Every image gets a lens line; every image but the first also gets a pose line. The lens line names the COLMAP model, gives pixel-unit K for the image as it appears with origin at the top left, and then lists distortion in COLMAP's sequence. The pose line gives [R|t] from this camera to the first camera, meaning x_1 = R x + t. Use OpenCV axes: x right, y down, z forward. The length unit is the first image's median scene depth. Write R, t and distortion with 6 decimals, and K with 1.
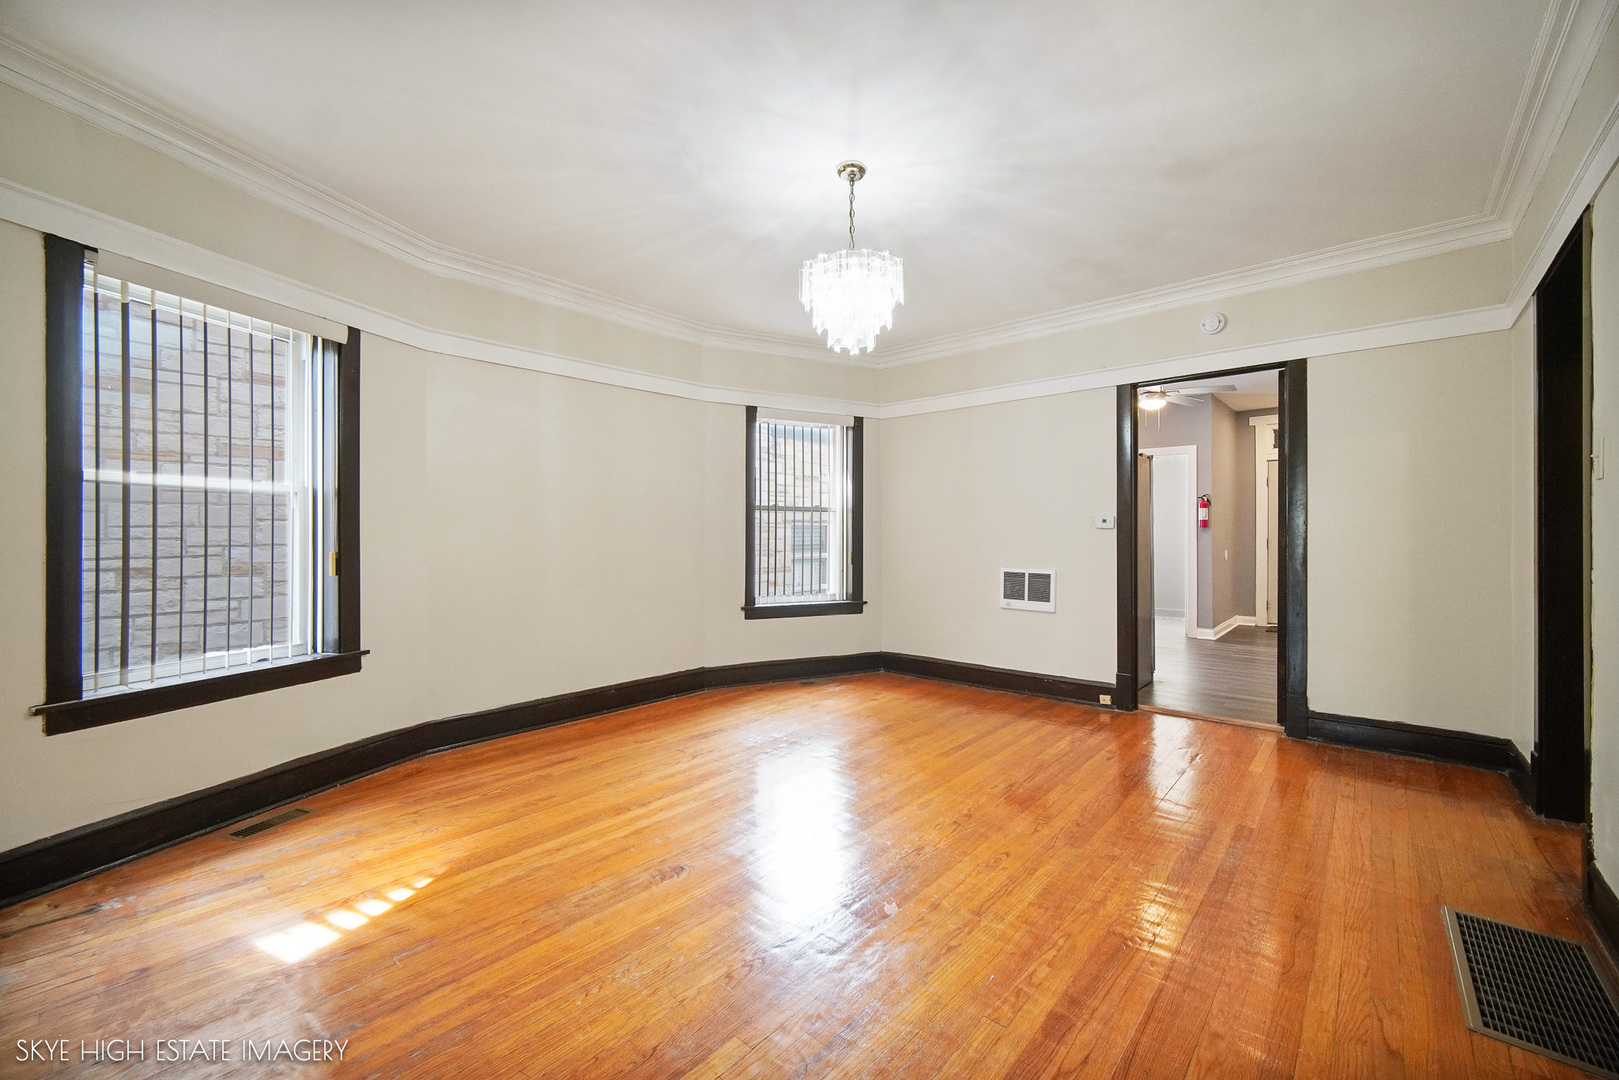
lens RADIAL K [[645.5, 0, 817.3], [0, 645.5, 534.2], [0, 0, 1]] dist [0.001664, -0.000192]
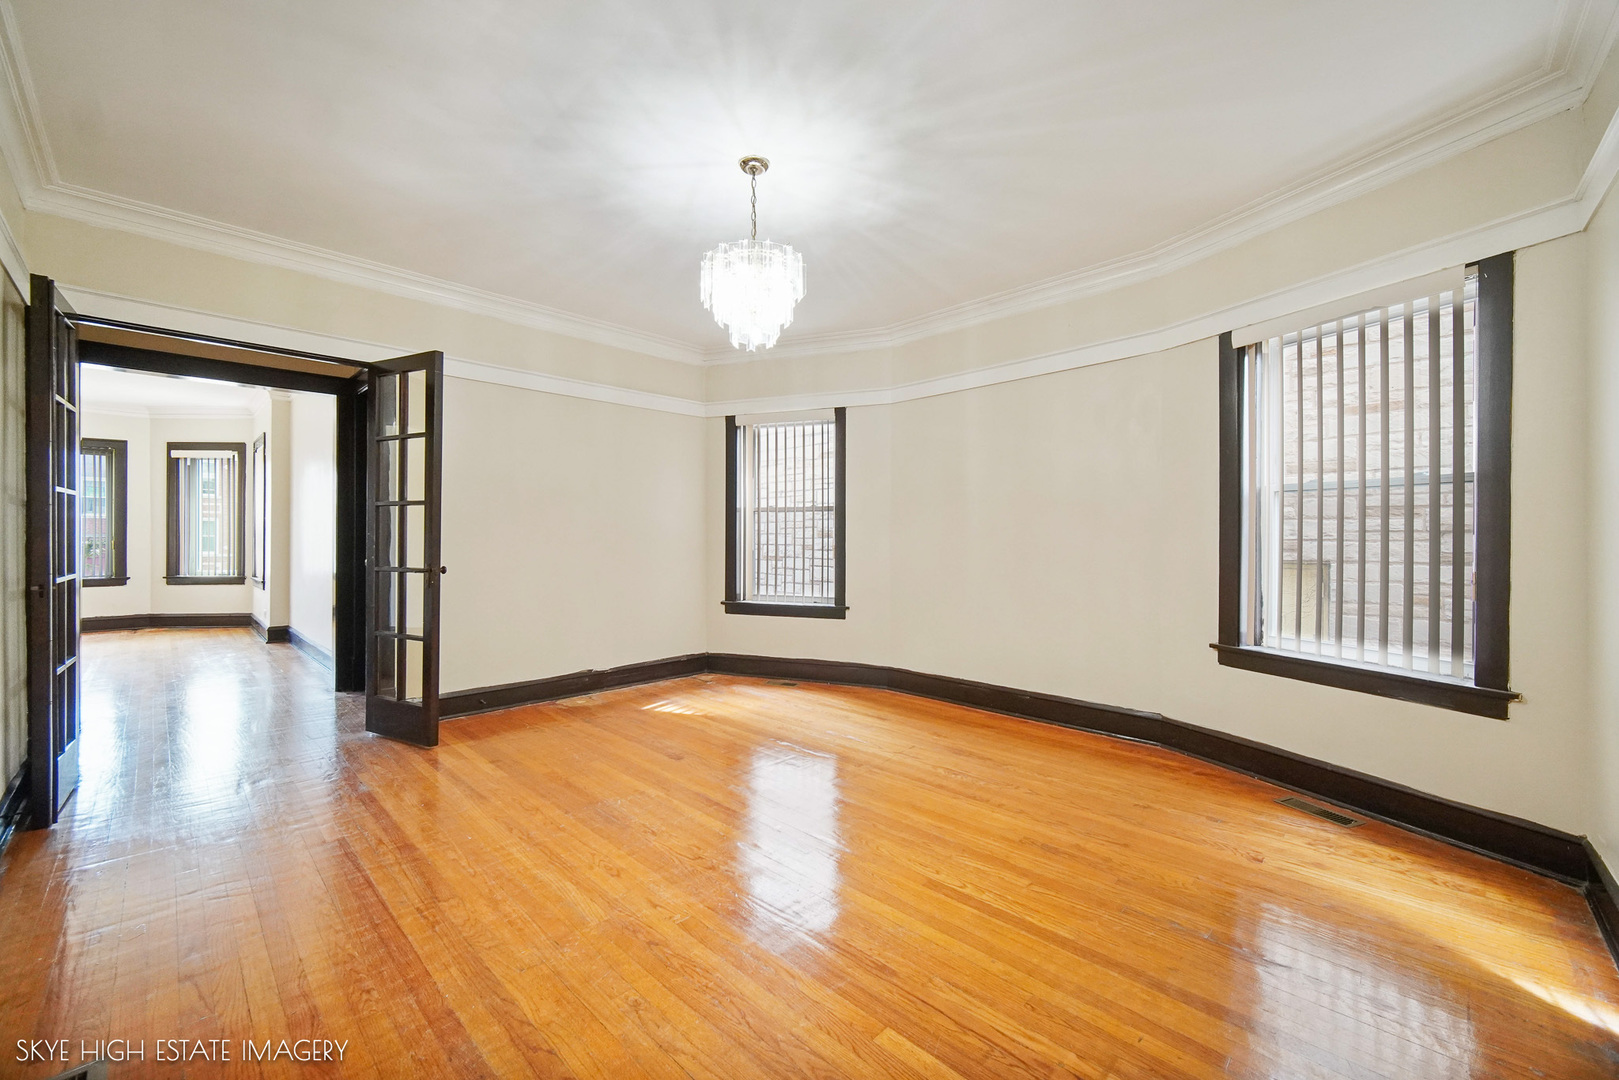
lens RADIAL K [[645.5, 0, 802.2], [0, 645.5, 540.8], [0, 0, 1]] dist [0.001664, -0.000192]
pose [[-0.066543, 0.008208, -0.997750, 0.803486], [0.003064, 0.999963, 0.008022, 0.002016], [0.997779, -0.002523, -0.066566, 0.887368]]
